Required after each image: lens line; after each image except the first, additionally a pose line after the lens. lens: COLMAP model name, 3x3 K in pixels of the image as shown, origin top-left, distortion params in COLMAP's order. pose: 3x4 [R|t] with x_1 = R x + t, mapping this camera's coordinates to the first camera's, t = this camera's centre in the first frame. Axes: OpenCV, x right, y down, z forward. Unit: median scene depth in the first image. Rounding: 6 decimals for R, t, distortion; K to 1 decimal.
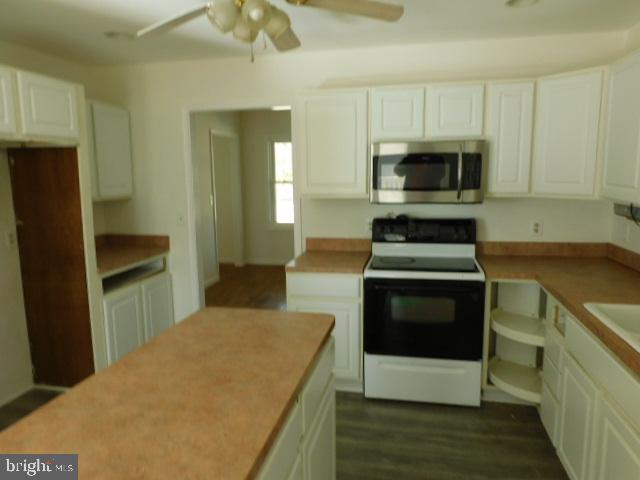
lens RADIAL K [[455.9, 0, 322.0], [0, 455.9, 240.7], [0, 0, 1]] dist [-0.005491, -0.000552]
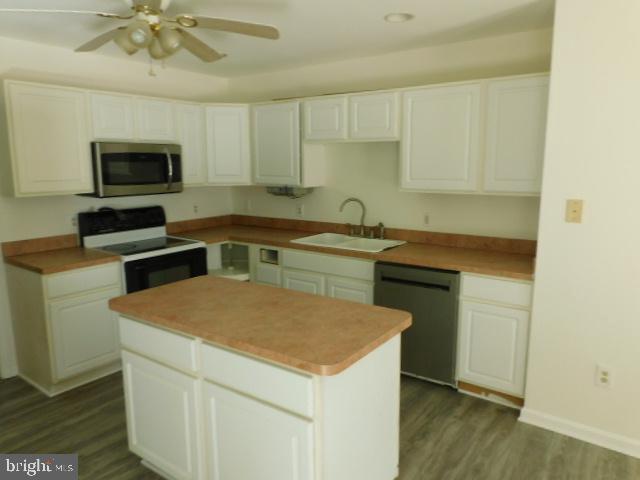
lens RADIAL K [[455.9, 0, 323.0], [0, 455.9, 238.9], [0, 0, 1]] dist [-0.005491, -0.000552]
pose [[0.405082, -0.137960, 0.903811, -0.691748], [0.134289, 0.986806, 0.090441, -0.012336], [-0.904364, 0.084736, 0.418265, 0.081371]]
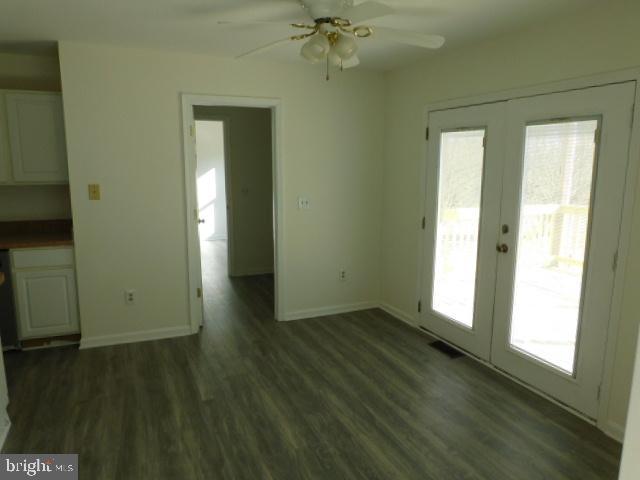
lens RADIAL K [[455.9, 0, 320.9], [0, 455.9, 238.9], [0, 0, 1]] dist [-0.005491, -0.000552]
pose [[-0.583034, -0.135163, 0.801126, -1.086541], [0.115820, 0.962166, 0.246623, -0.035114], [-0.804150, 0.236576, -0.545321, 0.213534]]
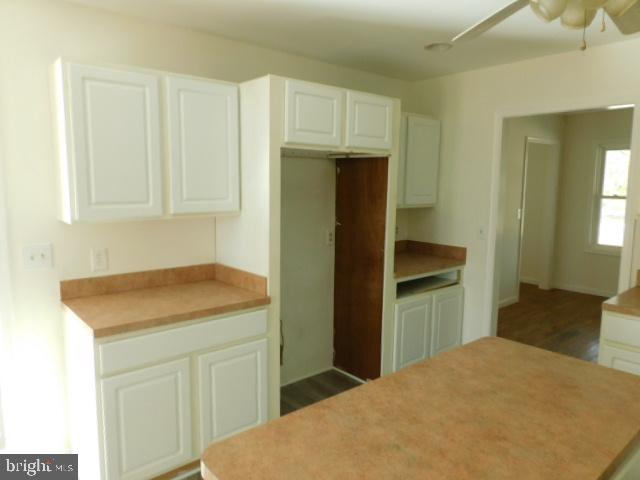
lens RADIAL K [[455.9, 0, 321.7], [0, 455.9, 239.2], [0, 0, 1]] dist [-0.005491, -0.000552]
pose [[0.793216, 0.095862, -0.601347, -0.002027], [-0.109690, 0.993871, 0.013747, -0.011751], [0.598979, 0.055058, 0.798870, 0.058193]]
